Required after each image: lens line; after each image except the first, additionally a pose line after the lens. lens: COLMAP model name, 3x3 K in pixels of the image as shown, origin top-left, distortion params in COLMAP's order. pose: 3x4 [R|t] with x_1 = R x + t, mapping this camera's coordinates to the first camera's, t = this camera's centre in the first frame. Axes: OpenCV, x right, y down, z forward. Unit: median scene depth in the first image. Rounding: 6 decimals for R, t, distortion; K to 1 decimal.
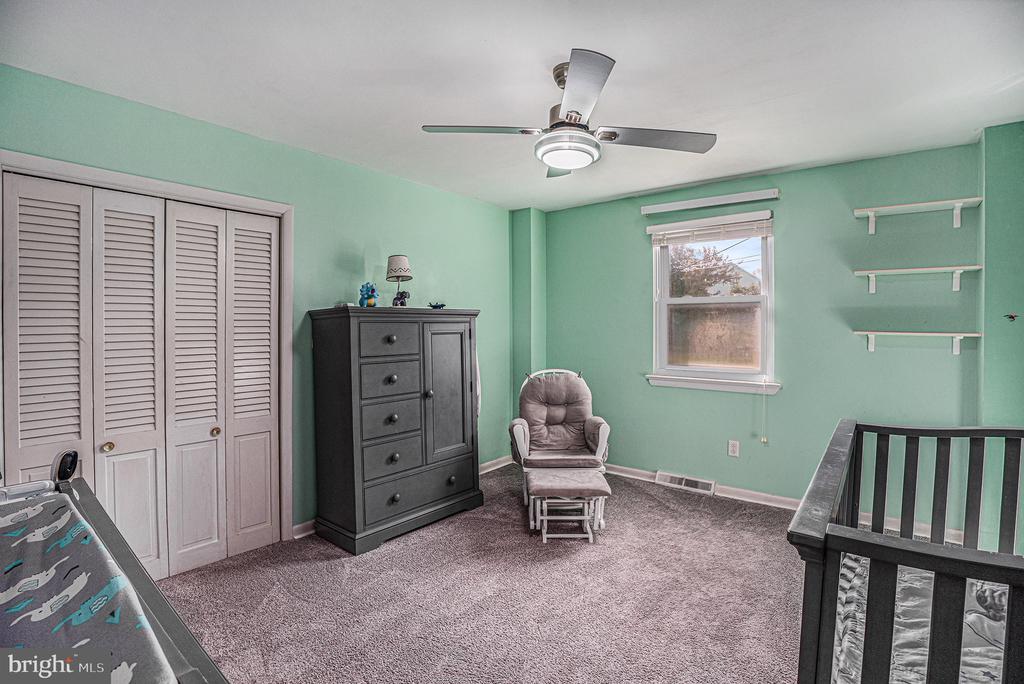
lens RADIAL K [[498.8, 0, 512.0], [0, 498.8, 342.0], [0, 0, 1]] dist [-0.000741, -0.000215]
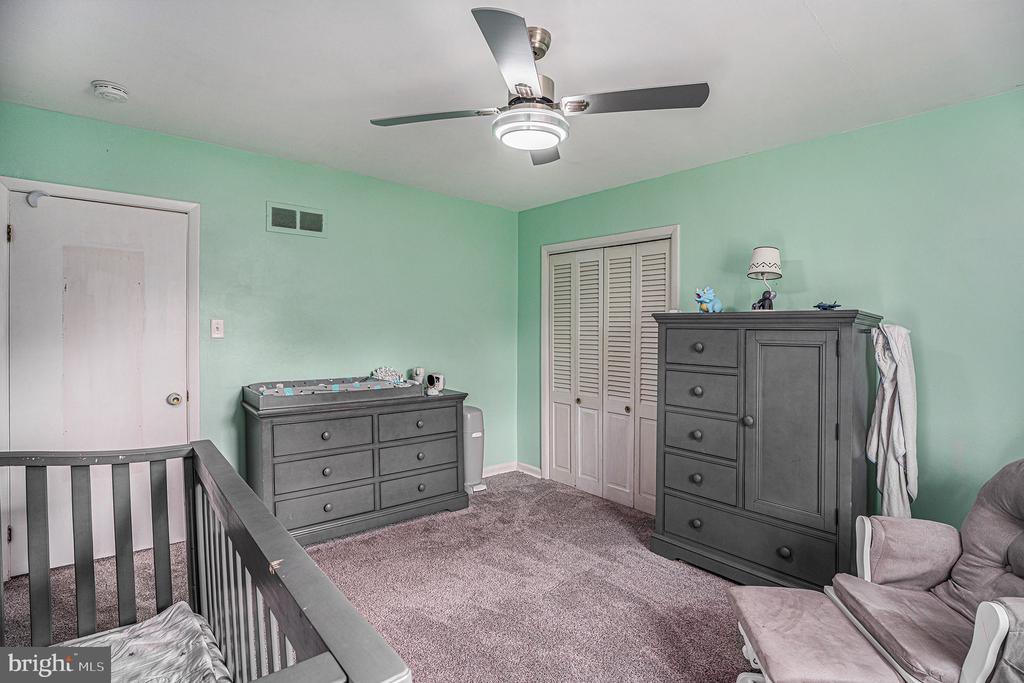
lens RADIAL K [[498.8, 0, 512.0], [0, 498.8, 341.5], [0, 0, 1]] dist [-0.000741, -0.000215]
pose [[-0.157969, 0.024949, -0.987129, 0.671851], [-0.049858, 0.998204, 0.033207, -0.028190], [0.986185, 0.054462, -0.156441, 0.761271]]
